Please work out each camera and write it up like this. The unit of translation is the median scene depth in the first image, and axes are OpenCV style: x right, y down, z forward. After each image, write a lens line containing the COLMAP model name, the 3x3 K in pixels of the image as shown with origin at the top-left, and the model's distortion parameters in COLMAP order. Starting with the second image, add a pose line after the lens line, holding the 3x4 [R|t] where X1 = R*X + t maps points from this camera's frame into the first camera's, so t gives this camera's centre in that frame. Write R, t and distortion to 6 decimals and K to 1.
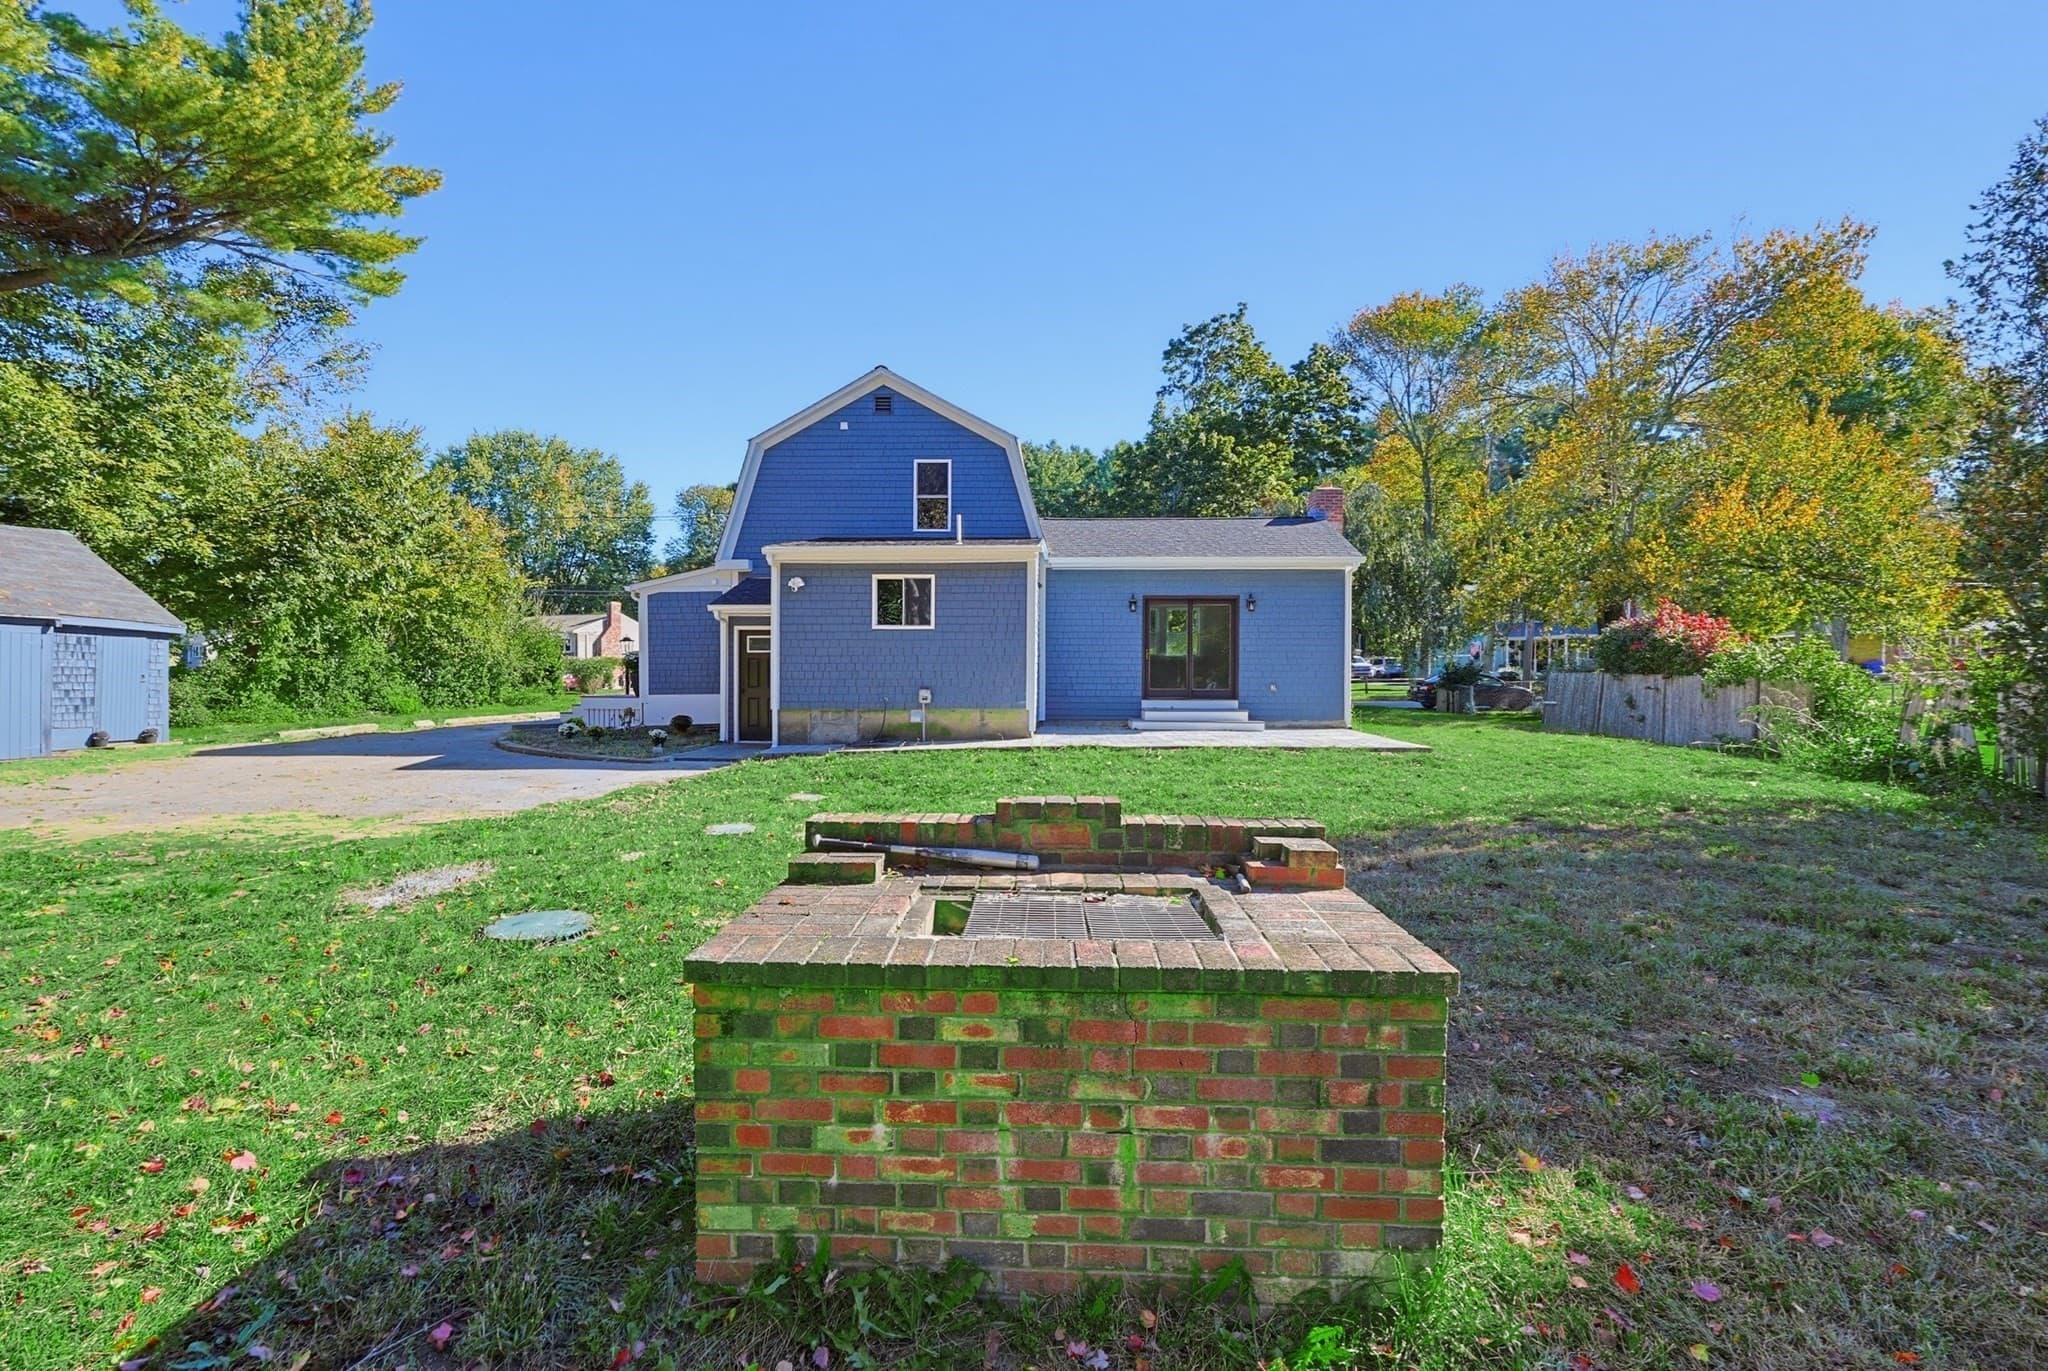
lens RADIAL K [[871.9, 0, 1024.0], [0, 871.9, 685.5], [0, 0, 1]] dist [-0.001157, -0.000179]
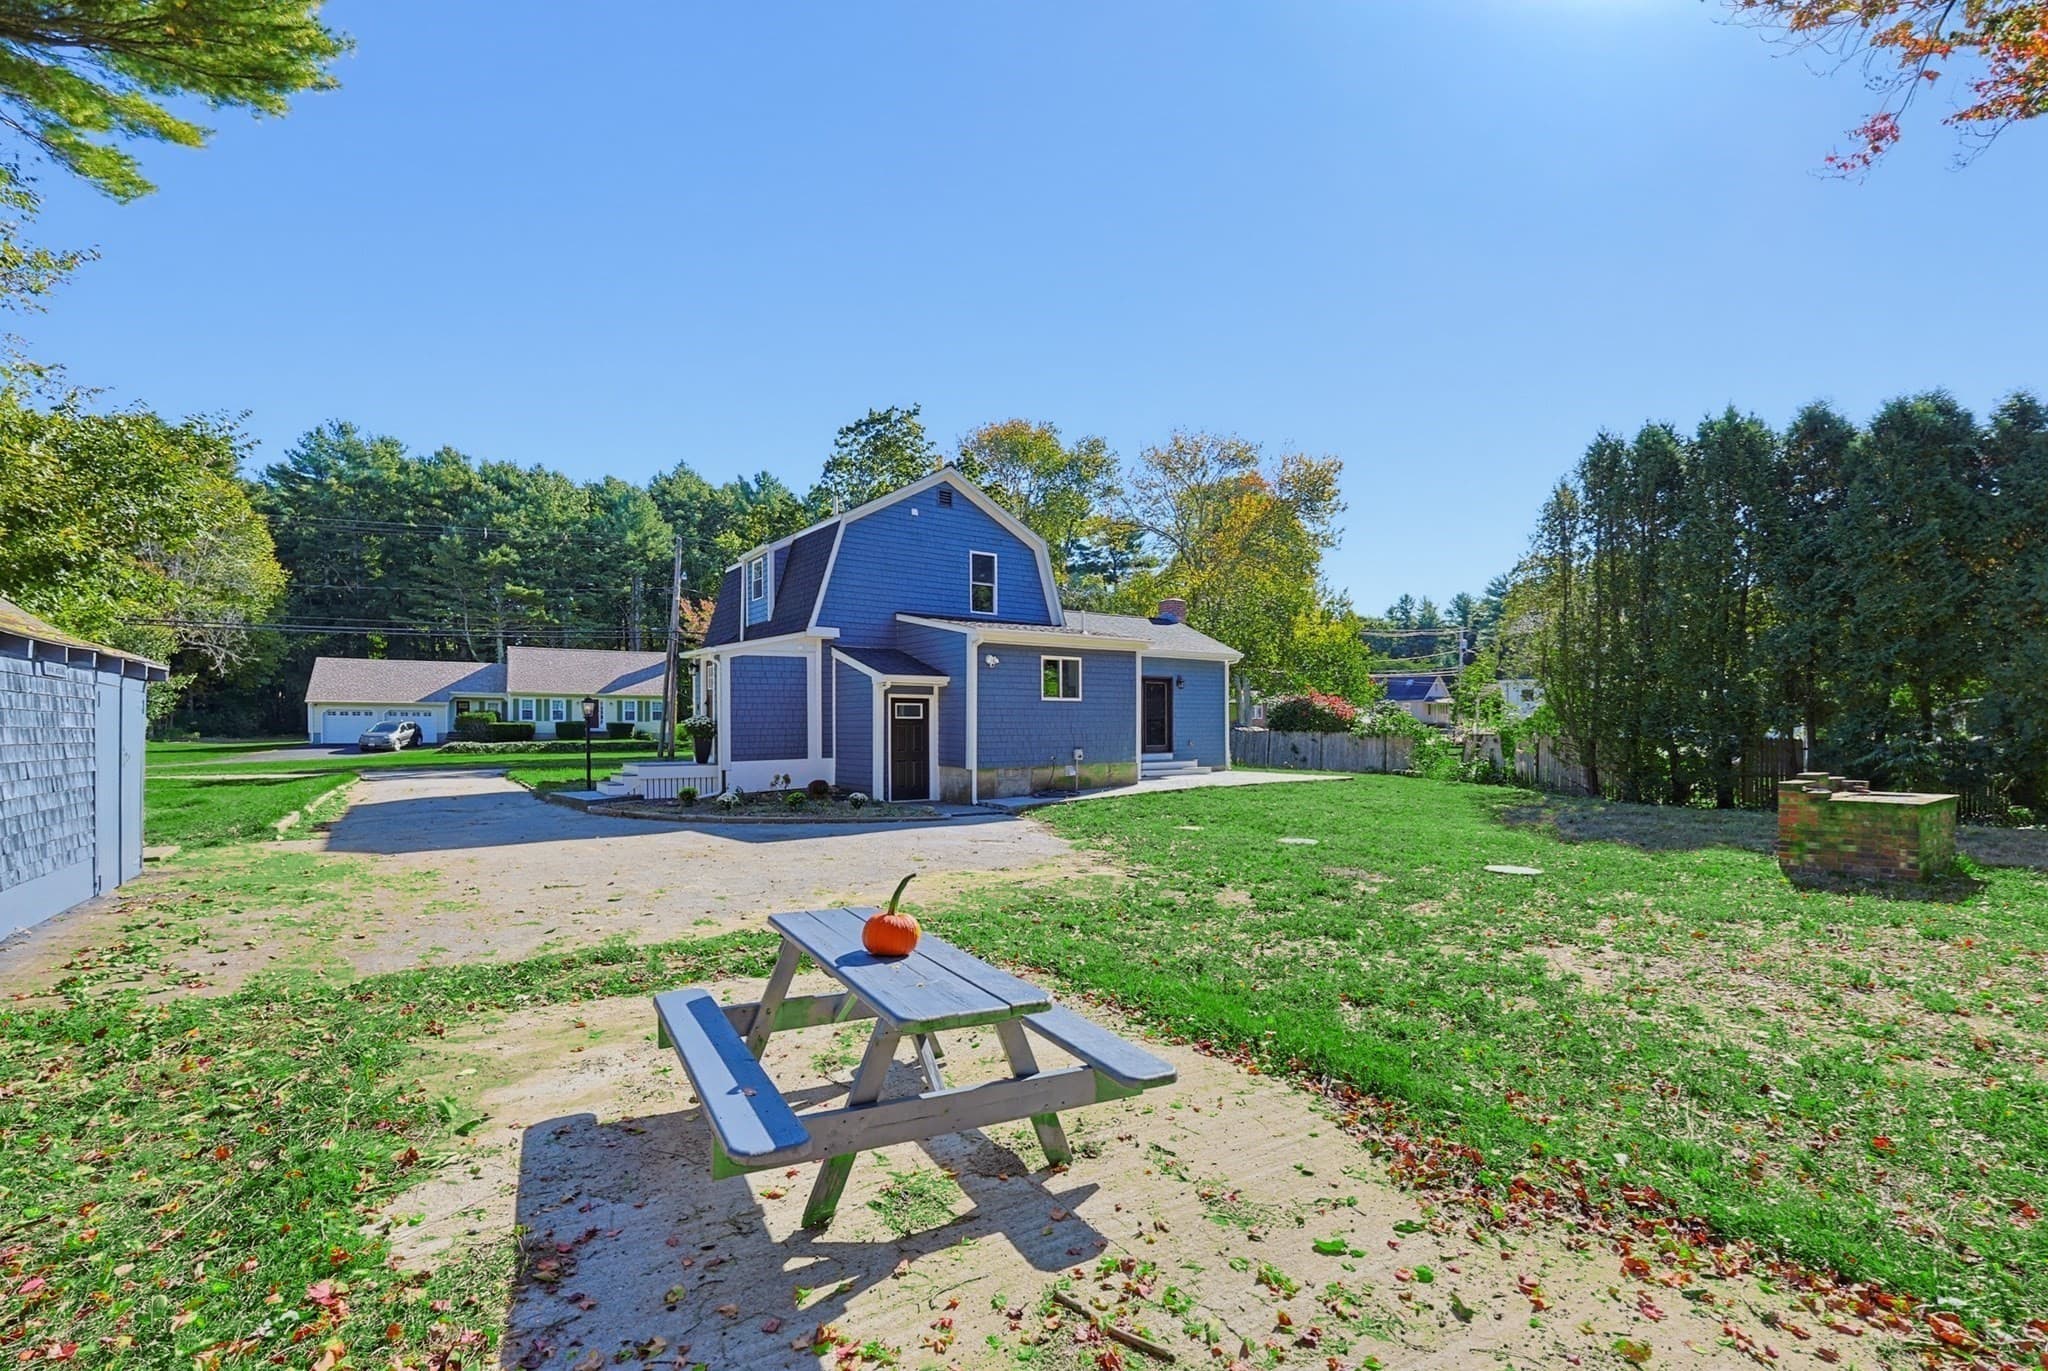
lens RADIAL K [[904.0, 0, 1005.4], [0, 904.0, 735.1], [0, 0, 1]] dist [0.001760, 0.000196]
pose [[0.795094, -0.009862, 0.606406, -0.822587], [0.014208, 0.999896, -0.002368, -0.011618], [-0.606320, 0.010499, 0.795151, 0.025341]]
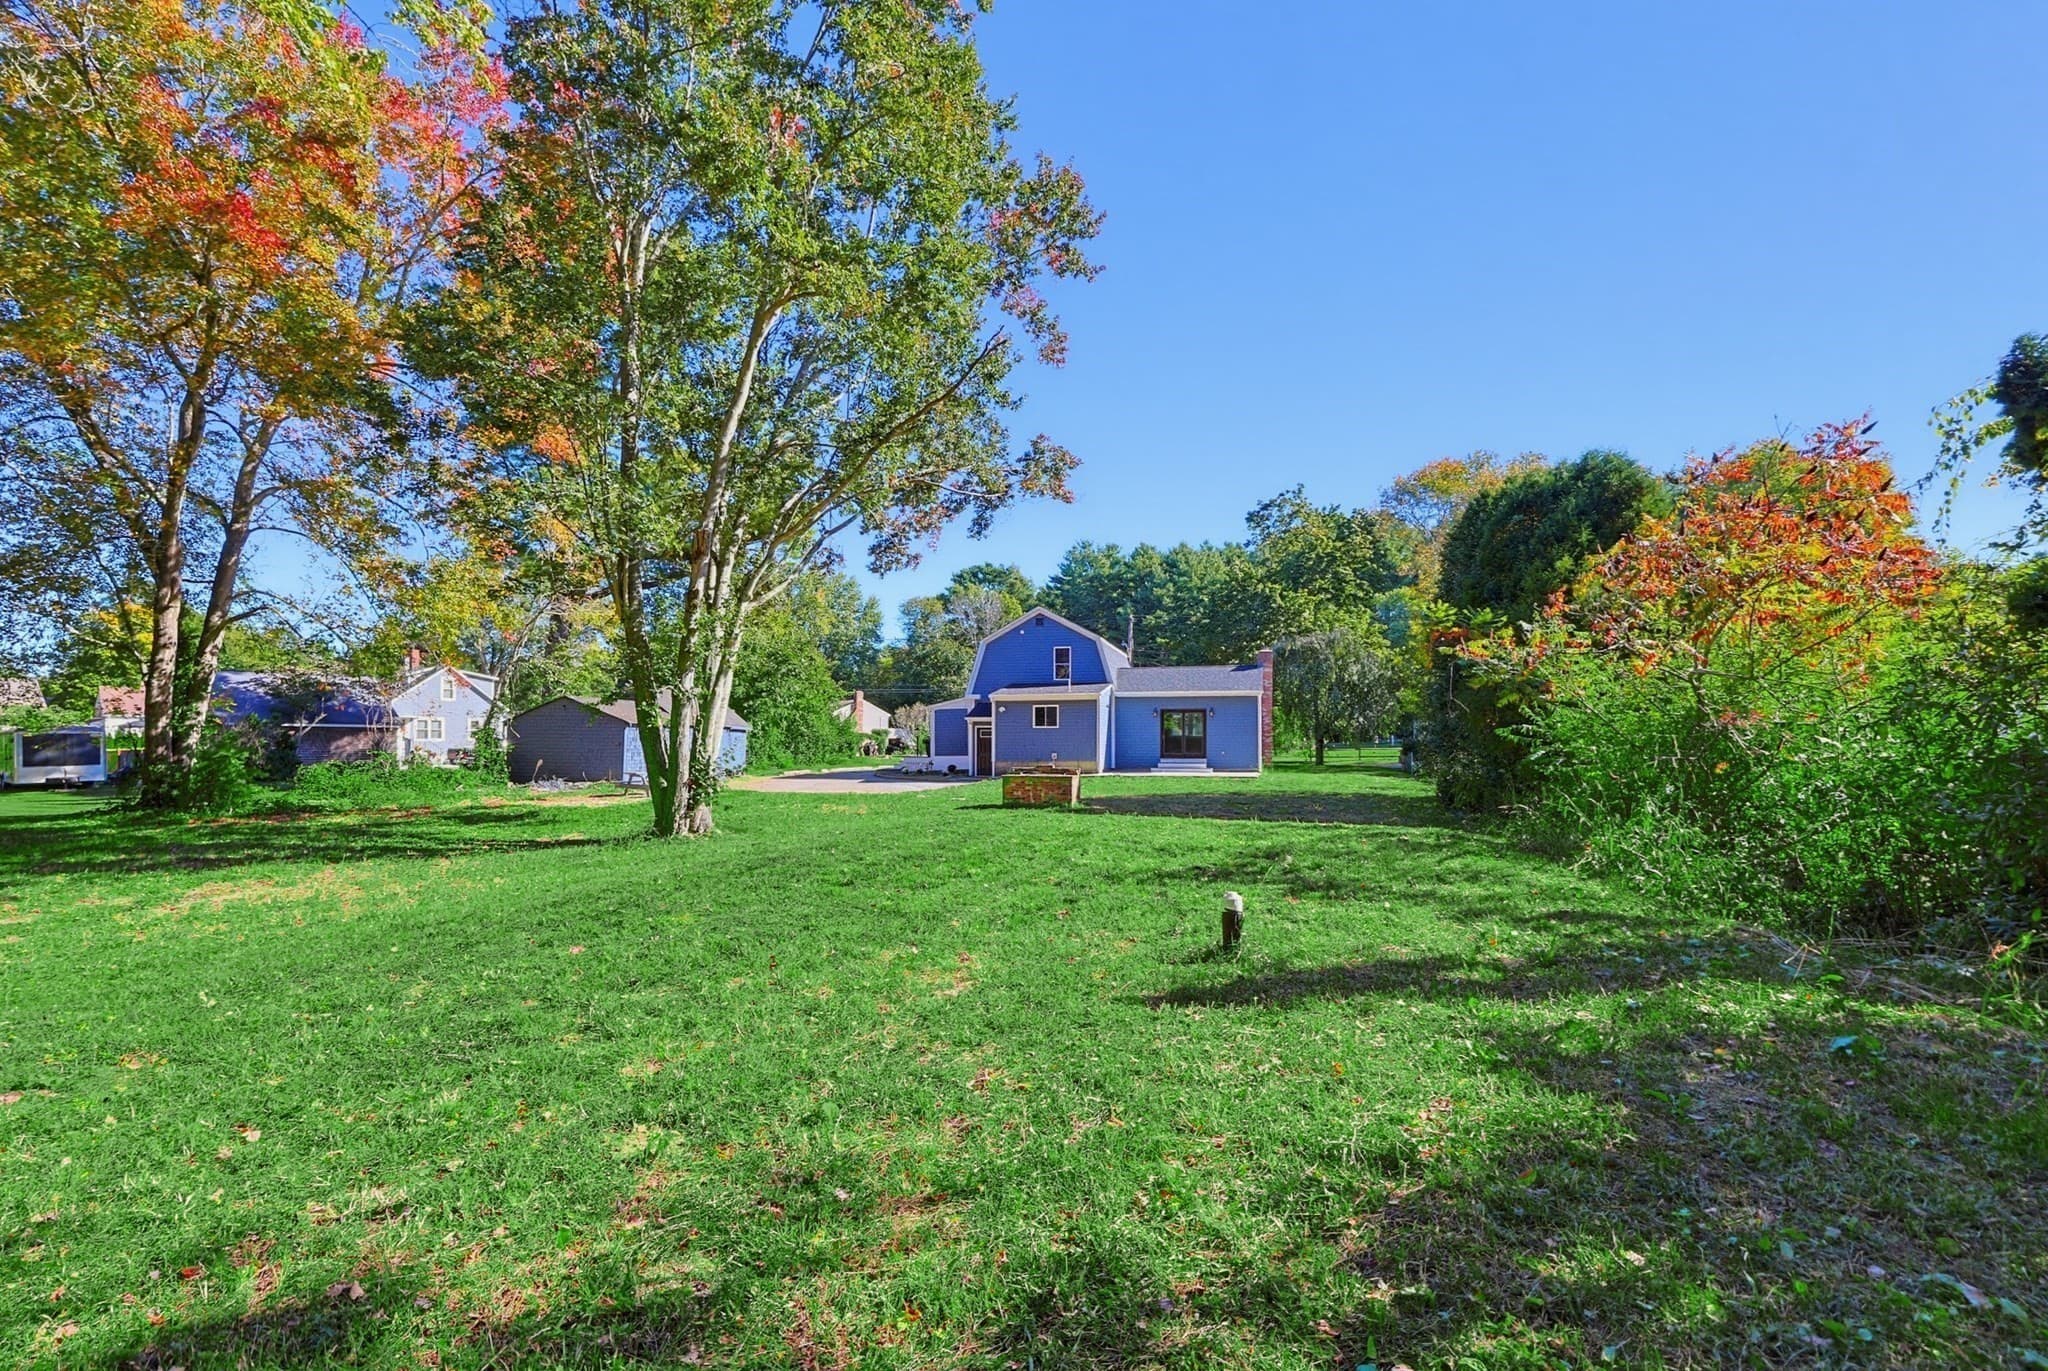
lens RADIAL K [[904.0, 0, 1005.4], [0, 904.0, 735.1], [0, 0, 1]] dist [0.001760, 0.000196]
pose [[0.973355, -0.004579, -0.229257, 0.271403], [-0.000447, 0.999761, -0.021867, 0.007878], [0.229302, 0.021387, 0.973120, -1.209223]]
